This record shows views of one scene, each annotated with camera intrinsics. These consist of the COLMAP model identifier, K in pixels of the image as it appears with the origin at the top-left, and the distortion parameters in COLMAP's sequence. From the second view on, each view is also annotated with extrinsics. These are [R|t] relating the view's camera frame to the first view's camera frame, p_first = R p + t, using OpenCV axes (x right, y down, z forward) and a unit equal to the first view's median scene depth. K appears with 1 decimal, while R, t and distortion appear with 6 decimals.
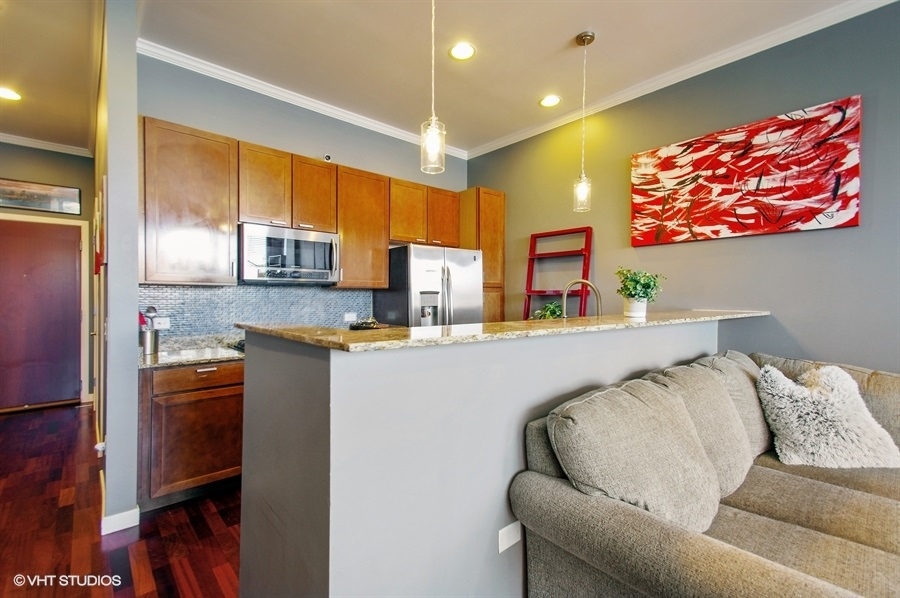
lens RADIAL K [[390.6, 0, 443.4], [0, 390.6, 301.4], [0, 0, 1]] dist [0.003835, -0.004944]
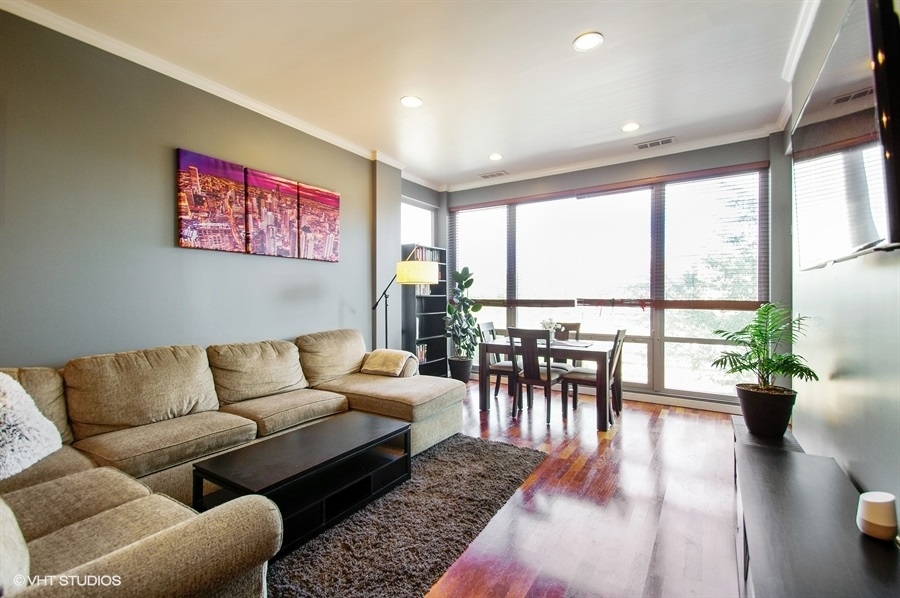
lens RADIAL K [[390.6, 0, 445.7], [0, 390.6, 305.0], [0, 0, 1]] dist [0.003835, -0.004944]
pose [[-0.278874, -0.021228, 0.960093, -0.141028], [0.010067, 0.999636, 0.025026, -0.001725], [-0.960275, 0.016645, -0.278558, 0.159784]]
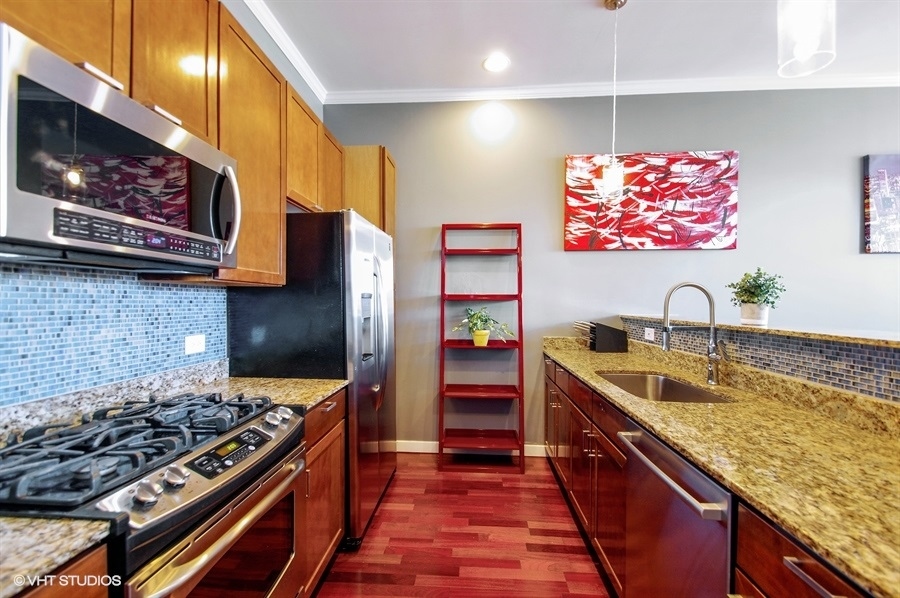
lens RADIAL K [[390.6, 0, 449.3], [0, 390.6, 306.7], [0, 0, 1]] dist [0.003835, -0.004944]
pose [[0.713691, -0.007383, 0.700422, -0.462681], [0.006717, 0.999971, 0.003696, -0.007363], [-0.700428, 0.002067, 0.713720, 0.592870]]
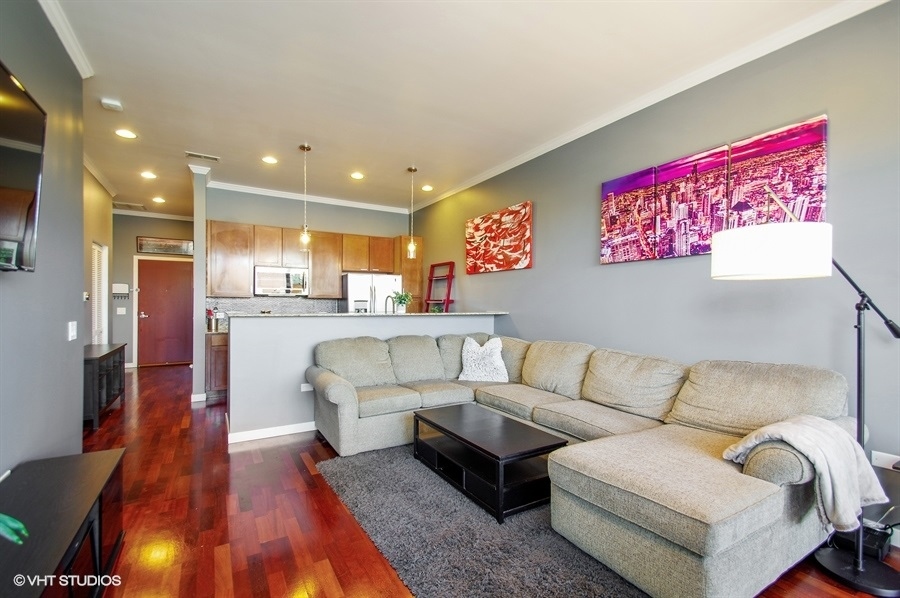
lens RADIAL K [[390.6, 0, 447.9], [0, 390.6, 308.6], [0, 0, 1]] dist [0.003835, -0.004944]
pose [[0.984470, 0.007524, -0.175392, 0.812868], [-0.007195, 0.999971, 0.002511, 0.006633], [0.175405, -0.001210, 0.984496, -0.805334]]
